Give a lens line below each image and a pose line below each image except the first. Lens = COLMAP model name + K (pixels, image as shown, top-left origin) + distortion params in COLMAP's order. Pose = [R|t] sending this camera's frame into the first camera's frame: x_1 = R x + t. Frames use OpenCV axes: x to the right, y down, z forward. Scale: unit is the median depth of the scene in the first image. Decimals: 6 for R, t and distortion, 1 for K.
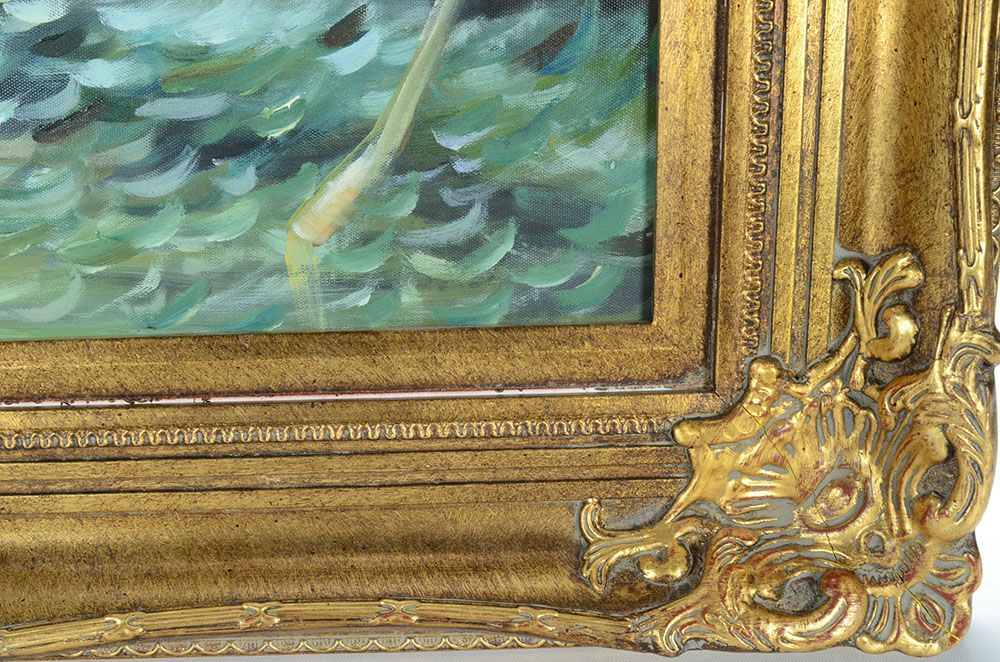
lens RADIAL K [[1059.1, 0, 500.0], [0, 1059.1, 331.0], [0, 0, 1]] dist [-0.020085, -0.014009]
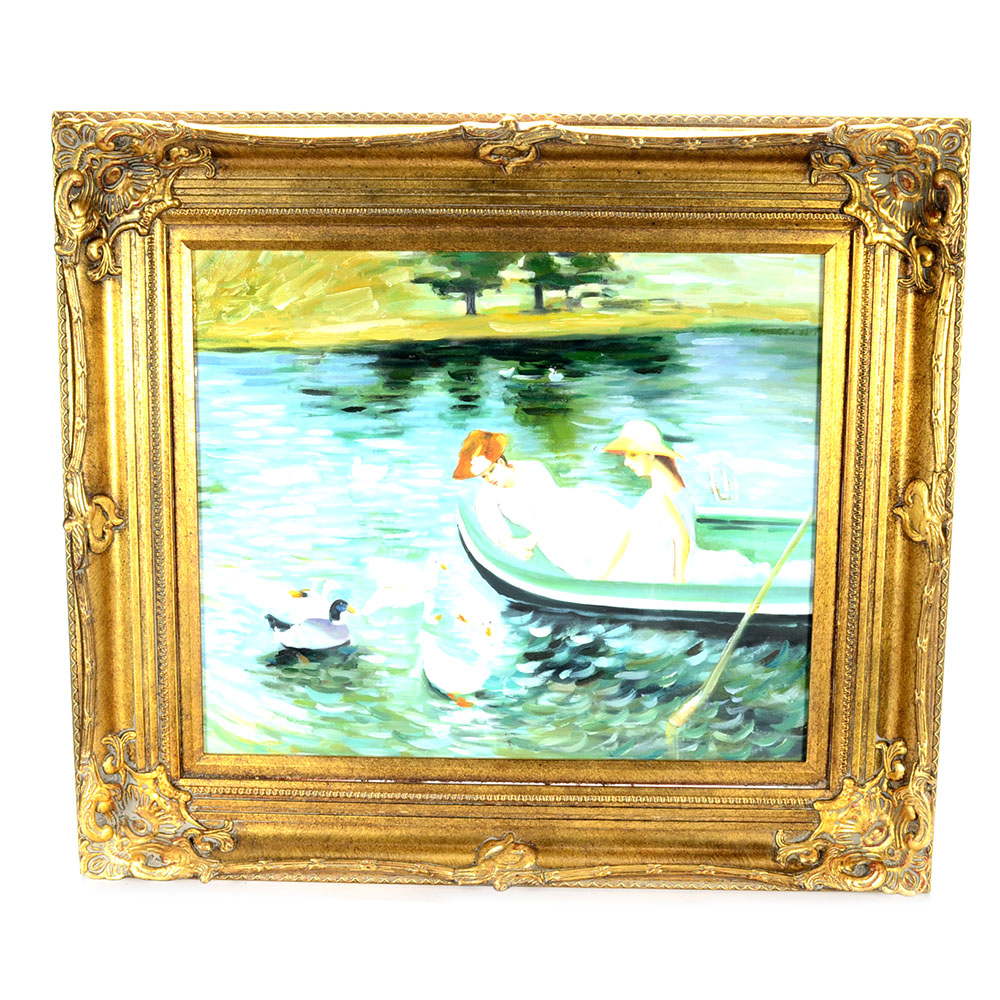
lens RADIAL K [[1626.9, 0, 500.0], [0, 1626.9, 500.0], [0, 0, 1]] dist [-0.016651, -0.133163]
pose [[0.998653, 0.034187, -0.039020, -0.475379], [-0.037769, 0.994751, -0.095102, -0.241329], [0.035564, 0.096447, 0.994703, -3.073003]]
